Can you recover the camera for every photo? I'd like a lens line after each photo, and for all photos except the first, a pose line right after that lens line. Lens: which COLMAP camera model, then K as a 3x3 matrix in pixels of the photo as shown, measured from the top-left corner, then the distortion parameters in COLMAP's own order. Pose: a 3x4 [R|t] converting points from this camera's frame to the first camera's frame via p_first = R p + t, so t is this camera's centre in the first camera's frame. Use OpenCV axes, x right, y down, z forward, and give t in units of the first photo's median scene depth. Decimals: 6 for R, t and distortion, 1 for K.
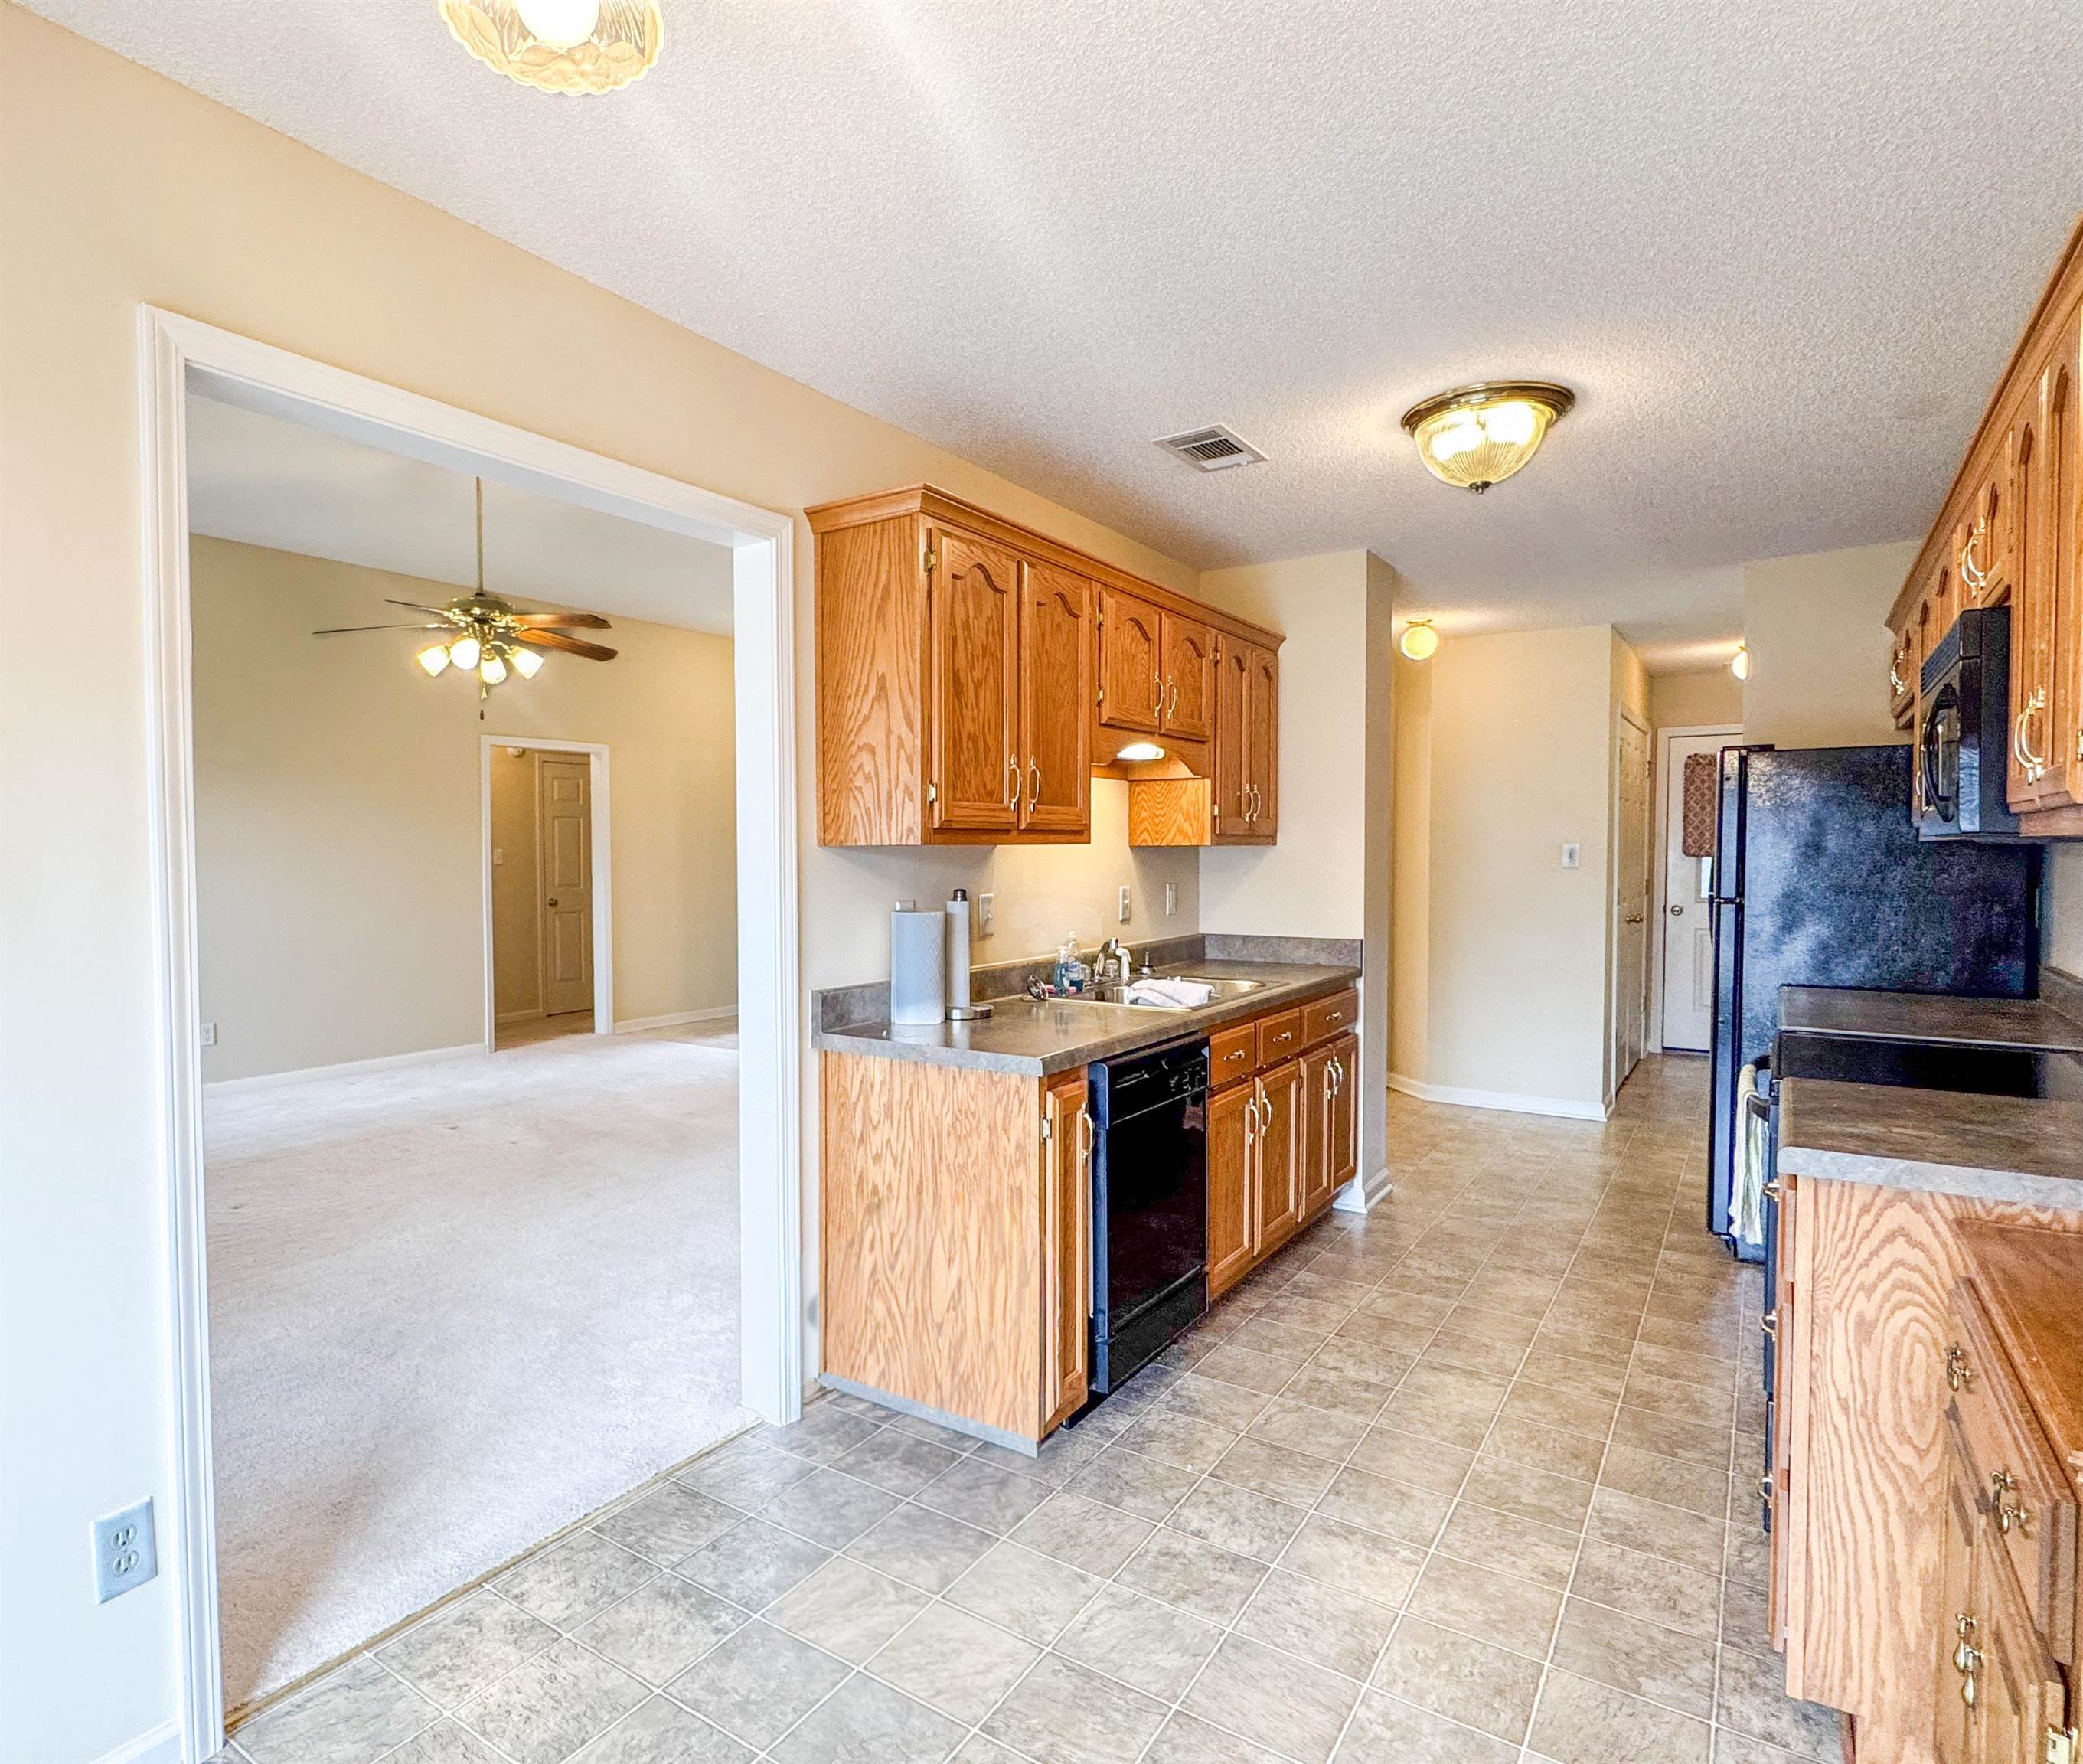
lens RADIAL K [[1175.3, 0, 908.5], [0, 1175.3, 881.0], [0, 0, 1]] dist [-0.004045, -0.000928]
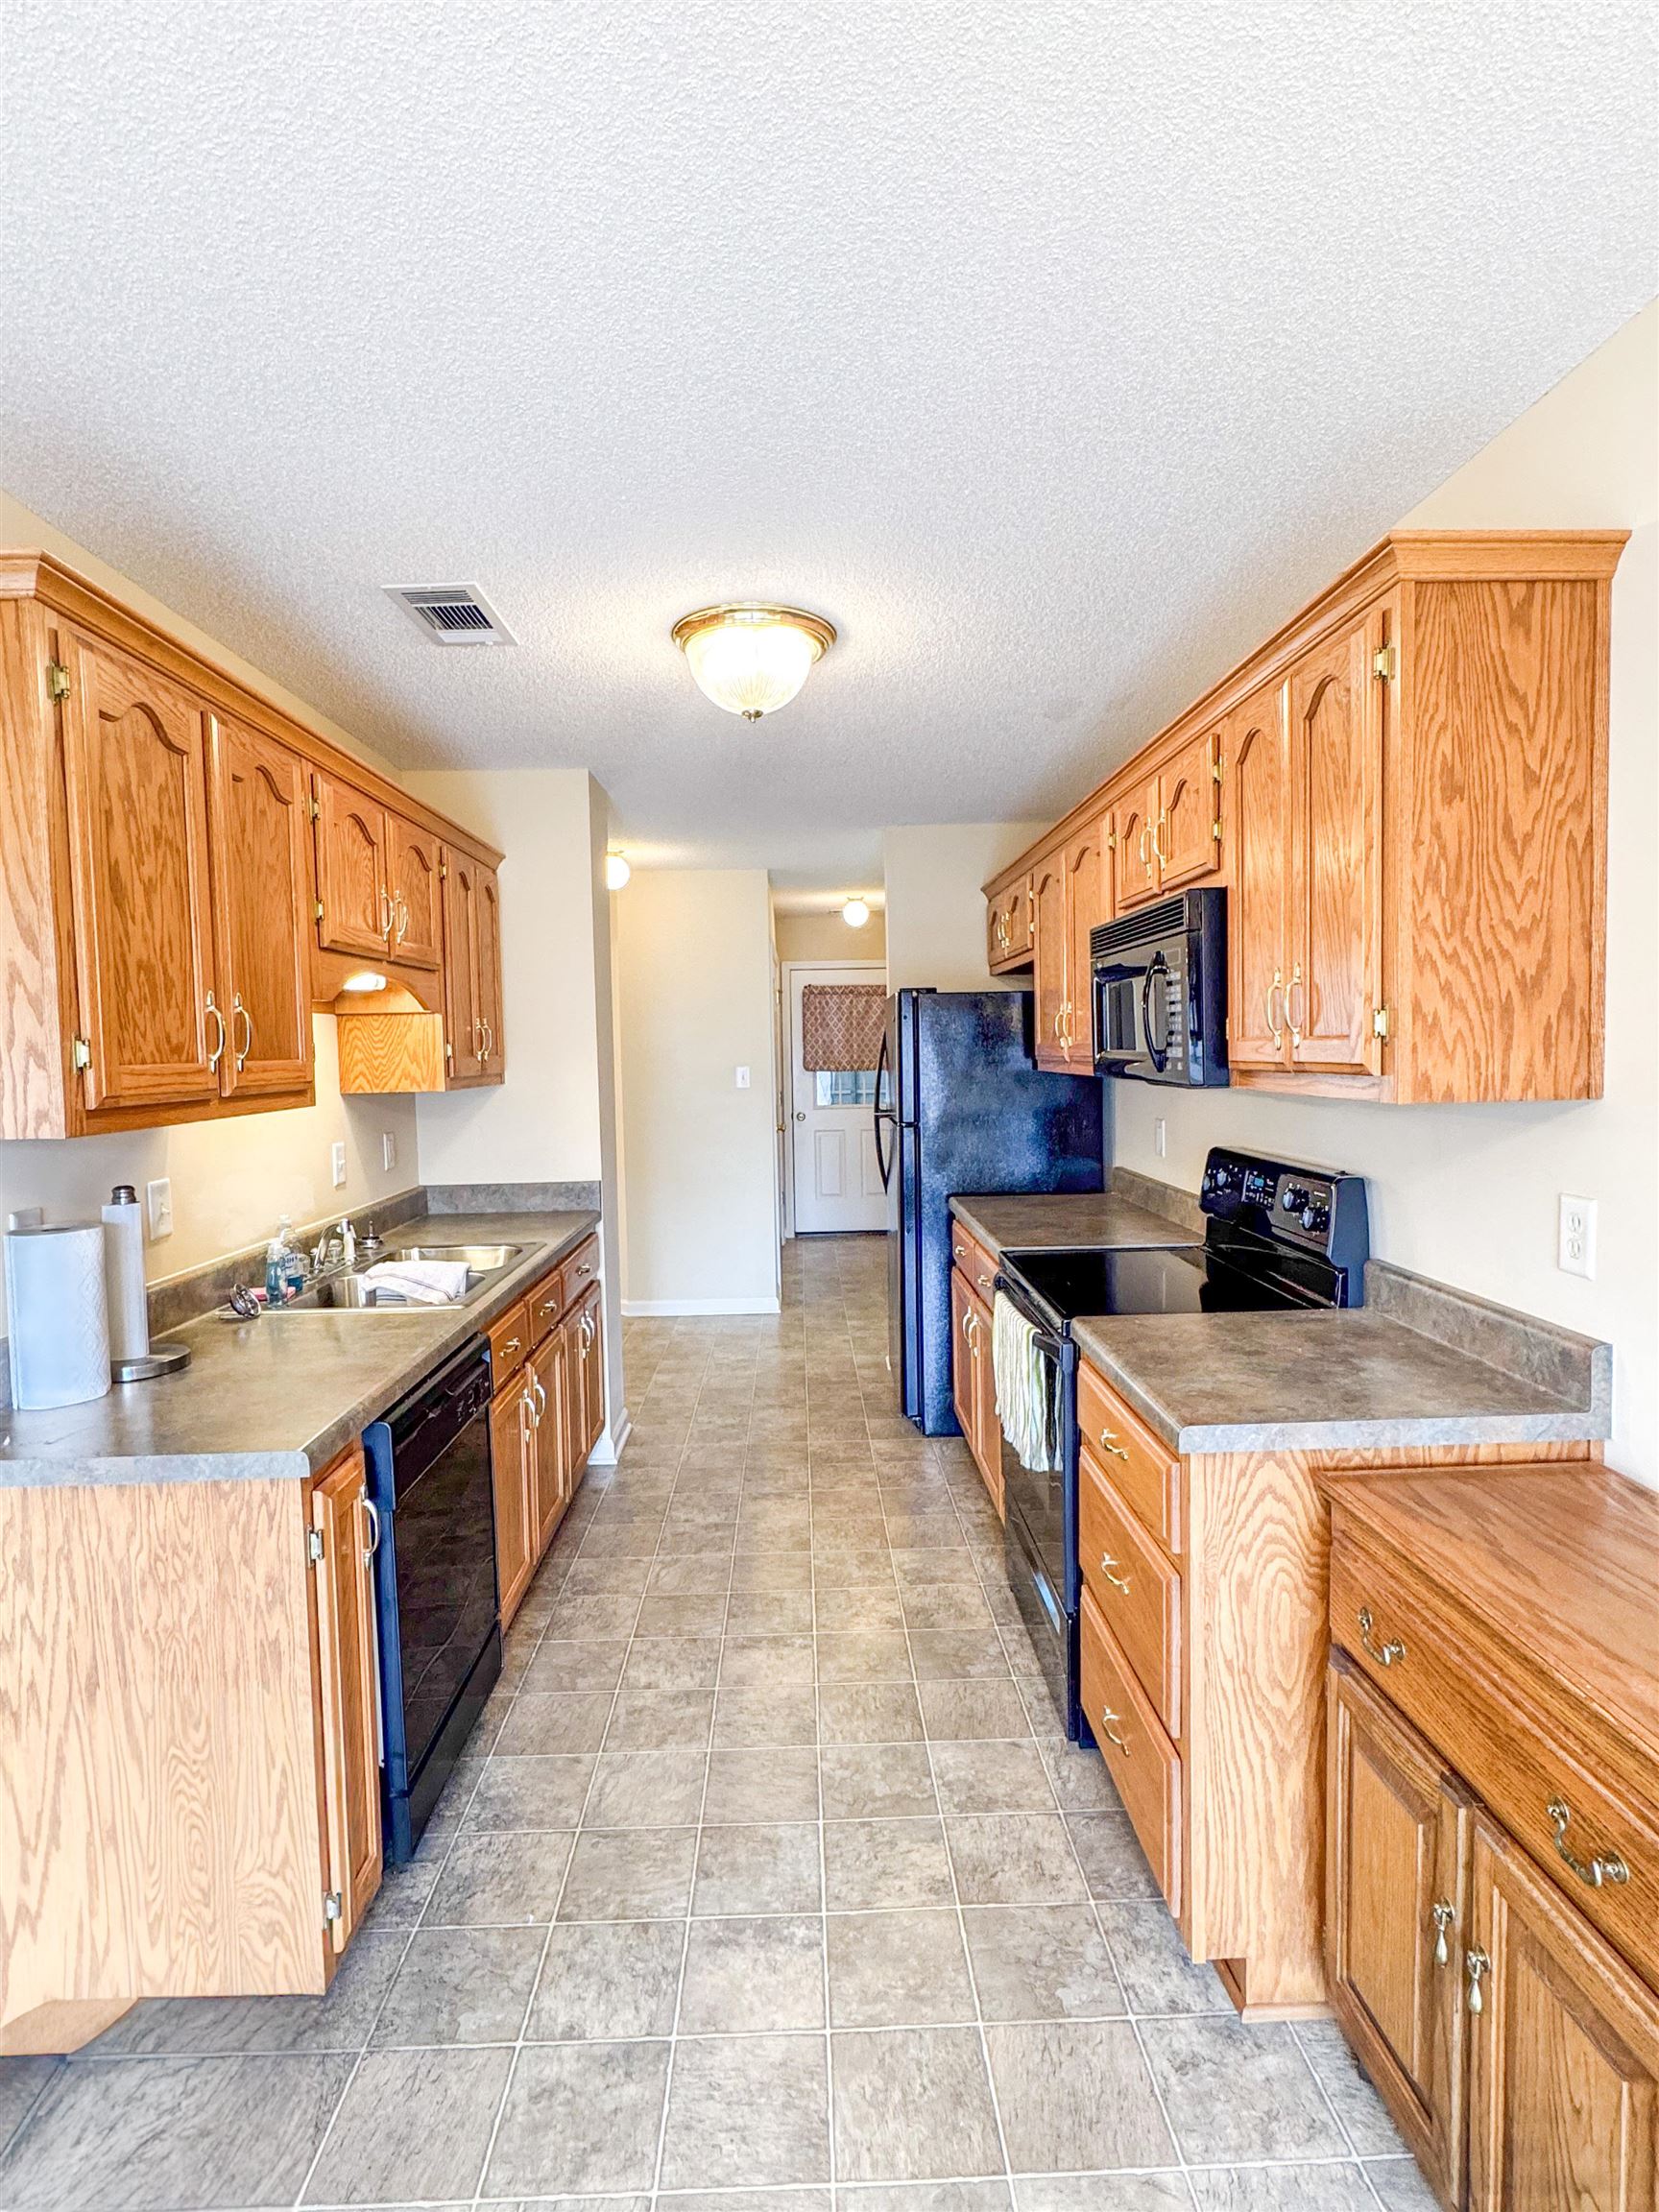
lens RADIAL K [[1113.3, 0, 829.5], [0, 1113.3, 1106.0], [0, 0, 1]] dist [-0.001280, 0.000164]
pose [[0.789578, -0.045435, 0.611966, -0.027653], [0.035435, 0.998967, 0.028449, -0.046811], [-0.612627, -0.000778, 0.790372, 0.263270]]
